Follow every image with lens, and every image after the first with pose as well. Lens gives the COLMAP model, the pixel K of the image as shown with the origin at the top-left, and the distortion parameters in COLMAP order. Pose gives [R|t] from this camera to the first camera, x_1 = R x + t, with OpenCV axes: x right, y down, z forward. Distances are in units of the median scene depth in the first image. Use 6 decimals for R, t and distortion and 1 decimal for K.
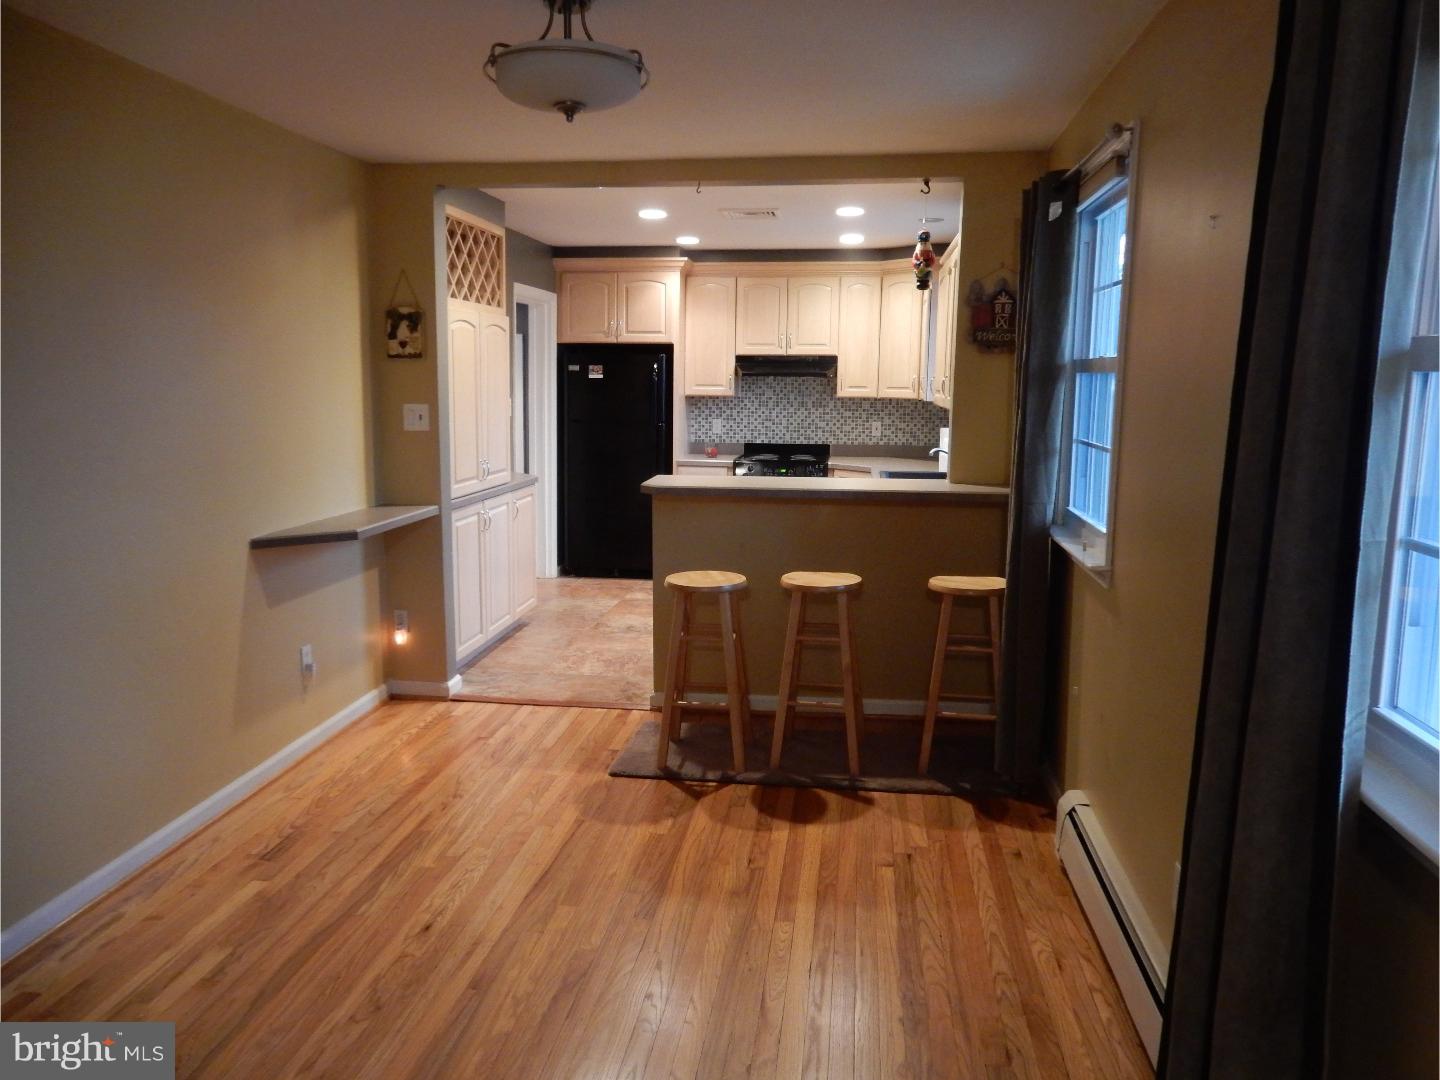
lens RADIAL K [[1057.0, 0, 718.1], [0, 1057.0, 536.3], [0, 0, 1]] dist [0.002197, 0.005465]
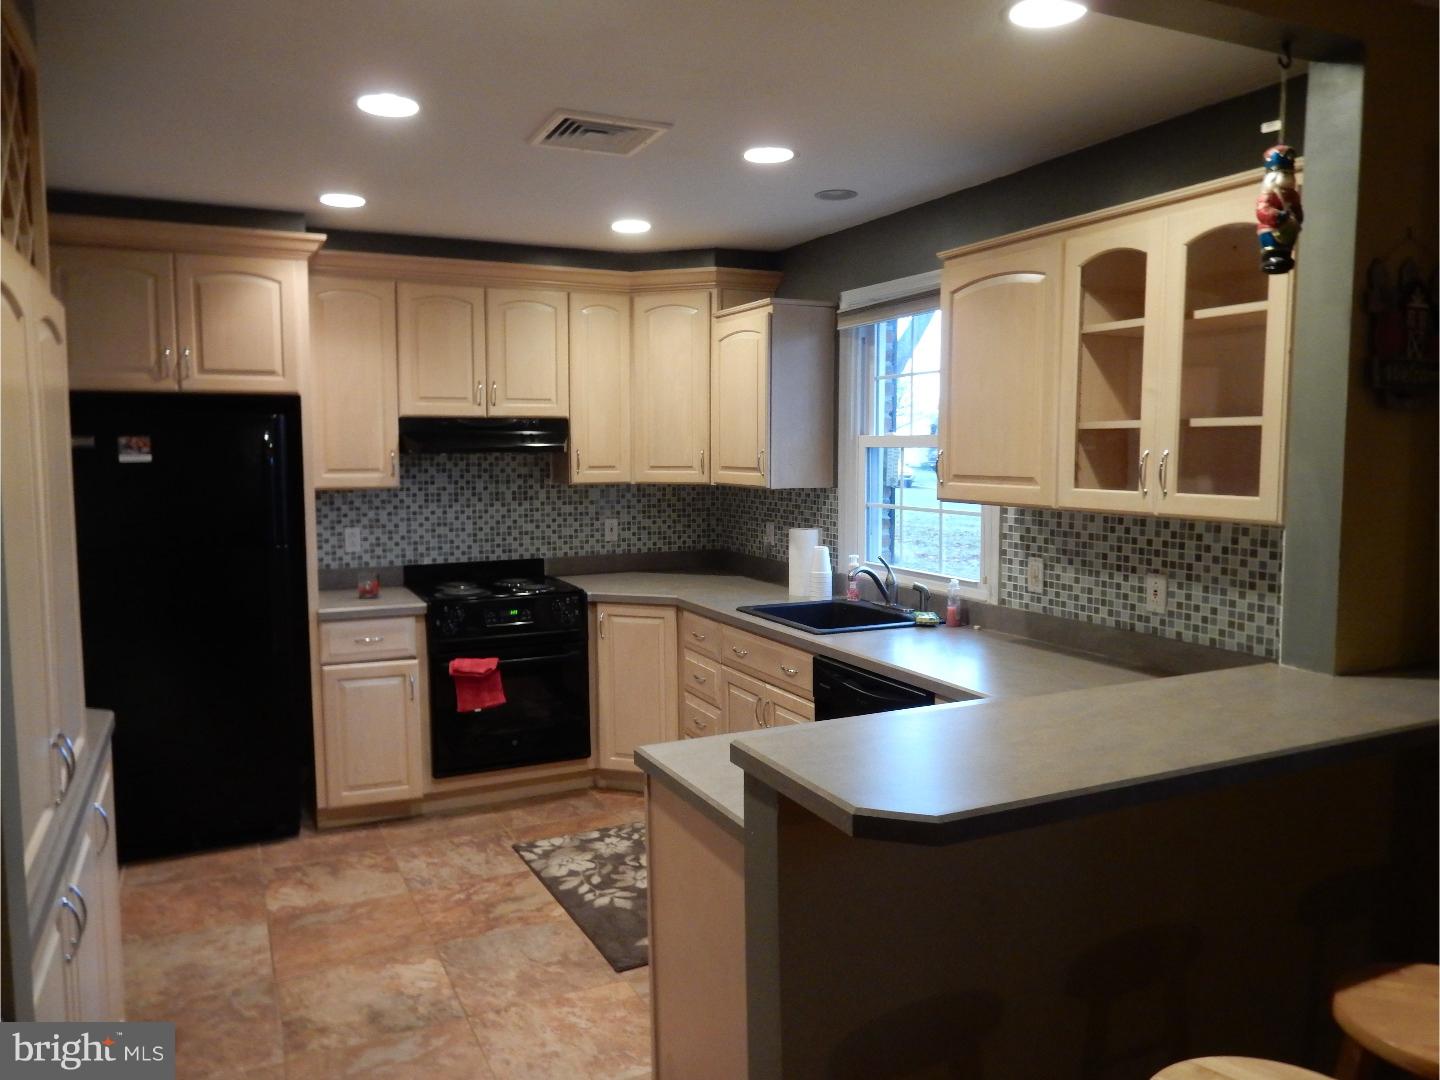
lens RADIAL K [[1057.0, 0, 721.8], [0, 1057.0, 545.4], [0, 0, 1]] dist [0.002197, 0.005465]
pose [[0.831458, -0.064146, 0.551873, -0.154916], [0.093057, 0.995359, -0.024505, -0.069904], [-0.547739, 0.071731, 0.833568, 0.420060]]
